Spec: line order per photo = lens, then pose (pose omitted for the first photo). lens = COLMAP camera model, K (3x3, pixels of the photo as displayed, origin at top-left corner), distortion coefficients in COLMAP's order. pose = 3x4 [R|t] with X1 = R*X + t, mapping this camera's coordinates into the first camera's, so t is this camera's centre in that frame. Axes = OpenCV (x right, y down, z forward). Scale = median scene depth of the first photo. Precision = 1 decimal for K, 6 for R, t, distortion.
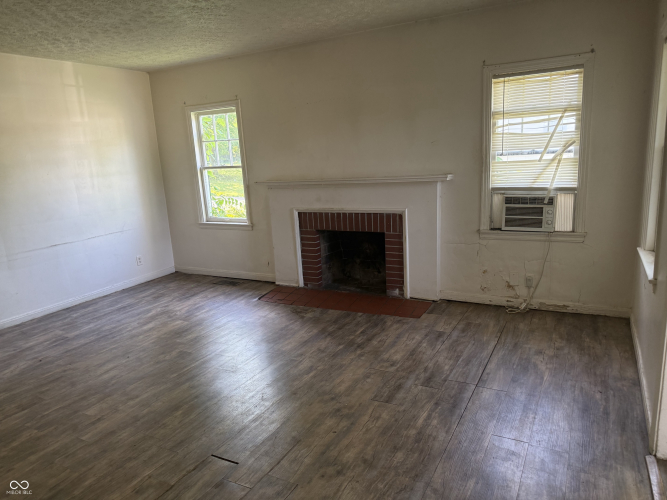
lens RADIAL K [[469.8, 0, 331.7], [0, 469.8, 252.9], [0, 0, 1]] dist [0.062000, -0.078186]
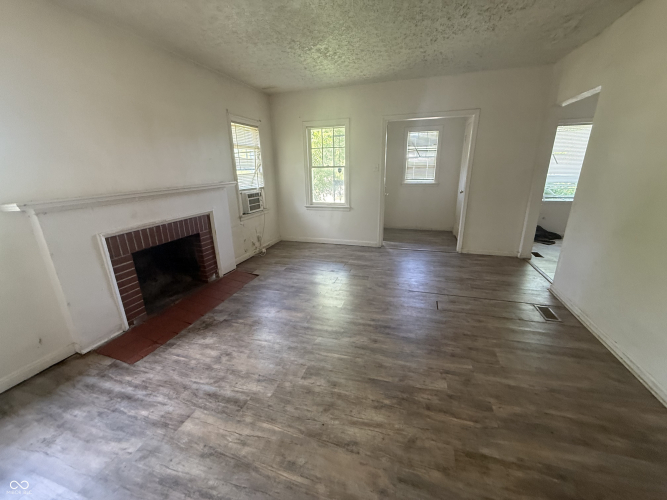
lens RADIAL K [[267.3, 0, 332.7], [0, 267.3, 250.4], [0, 0, 1]] dist [-0.001223, 0.001345]
pose [[-0.189648, -0.237377, 0.952725, -0.679564], [0.237974, 0.930290, 0.279158, -0.123439], [-0.952577, 0.279666, -0.119938, 0.863580]]
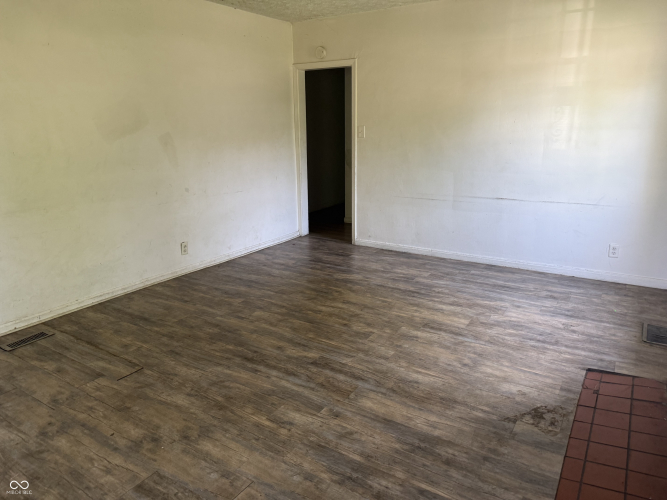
lens RADIAL K [[469.8, 0, 326.6], [0, 469.8, 248.8], [0, 0, 1]] dist [0.062000, -0.078186]
pose [[-0.077946, 0.315038, -0.945873, 0.434219], [-0.195363, 0.925538, 0.324365, -0.190480], [0.977629, 0.210072, -0.010595, 0.817995]]
